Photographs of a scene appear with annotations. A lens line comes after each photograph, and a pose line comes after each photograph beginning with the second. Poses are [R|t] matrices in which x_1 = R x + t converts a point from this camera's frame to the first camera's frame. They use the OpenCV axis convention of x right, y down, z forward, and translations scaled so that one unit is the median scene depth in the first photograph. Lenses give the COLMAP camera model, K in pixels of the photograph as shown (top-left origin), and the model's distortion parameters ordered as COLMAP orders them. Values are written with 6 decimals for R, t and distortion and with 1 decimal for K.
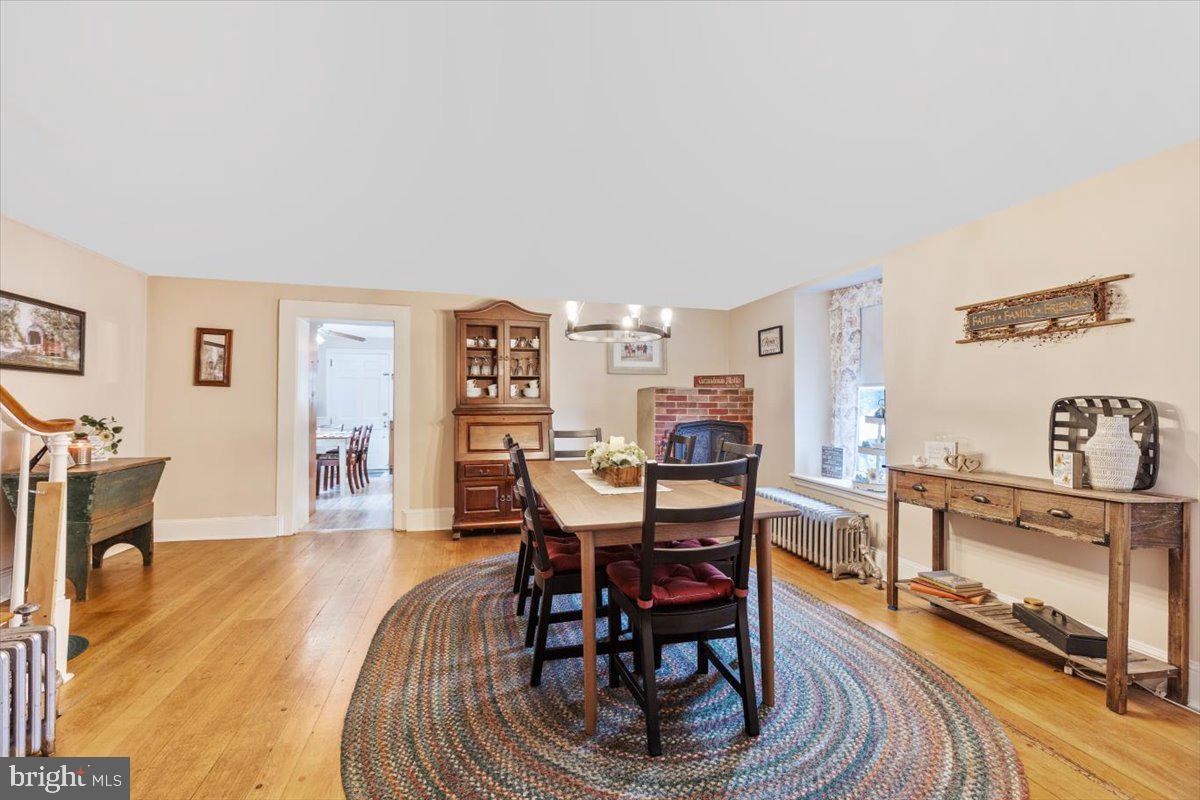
lens RADIAL K [[527.3, 0, 580.8], [0, 527.3, 406.1], [0, 0, 1]] dist [-0.000966, -0.000087]
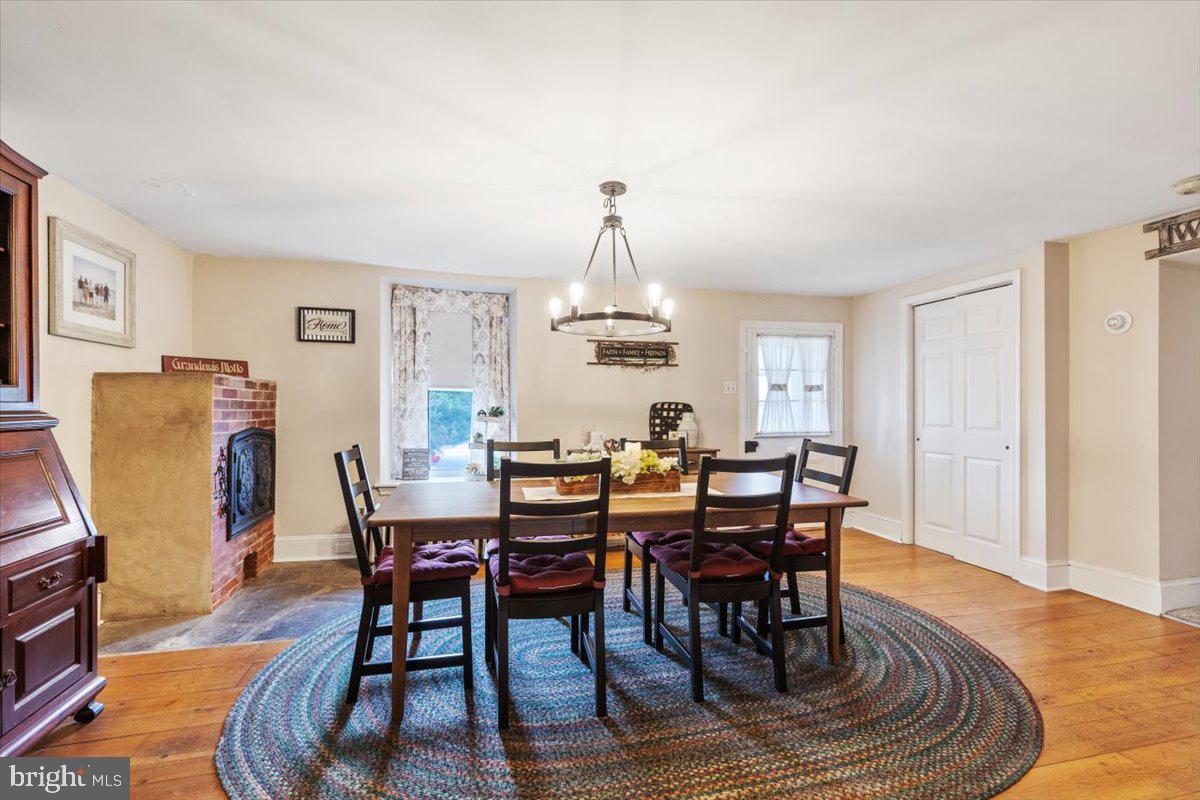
lens RADIAL K [[561.7, 0, 600.0], [0, 561.7, 400.0], [0, 0, 1]] dist [0.030204, 0.000138]
pose [[-0.039214, 0.010002, 0.999181, -1.012822], [-0.001342, 0.999948, -0.010063, -0.002787], [-0.999230, -0.001736, -0.039198, 1.227761]]
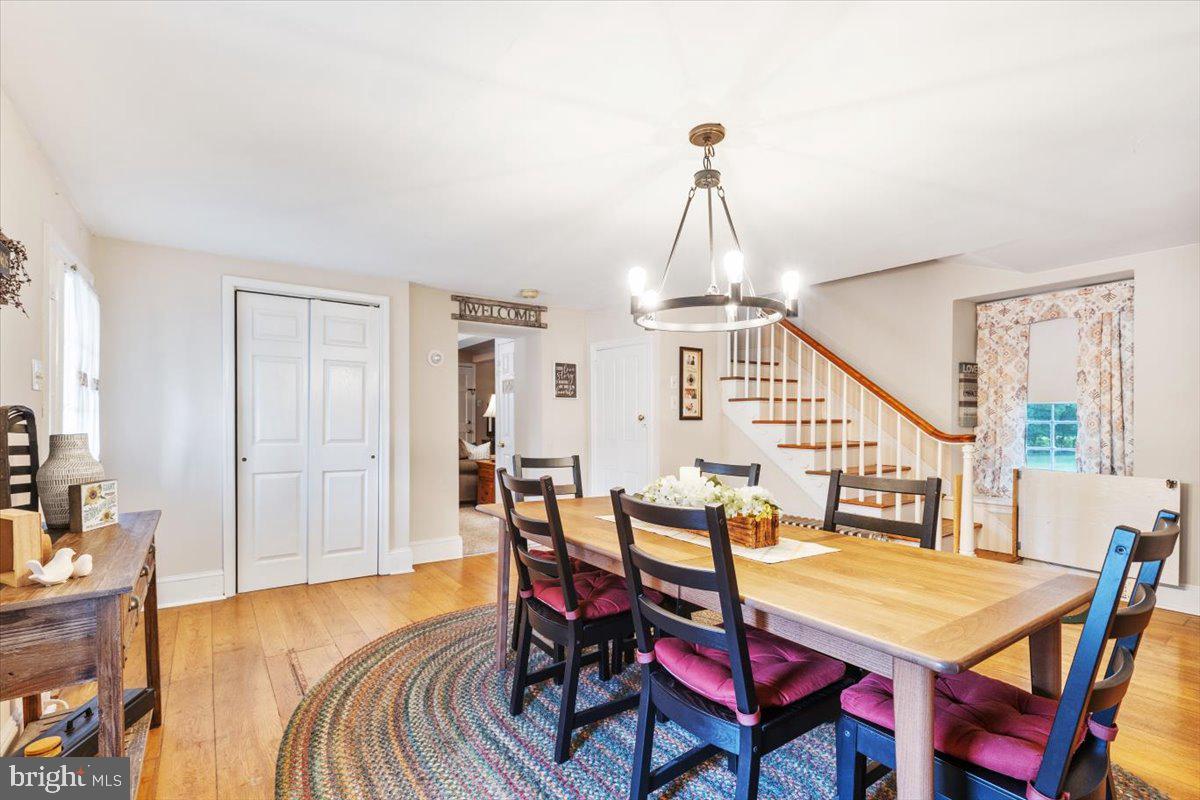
lens RADIAL K [[544.7, 0, 601.5], [0, 544.7, 412.5], [0, 0, 1]] dist [0.000562, 0.000108]
pose [[-0.911627, -0.011468, -0.410858, 0.531049], [-0.005655, 0.999866, -0.015361, -0.000098], [0.410980, -0.011680, -0.911570, 1.786629]]
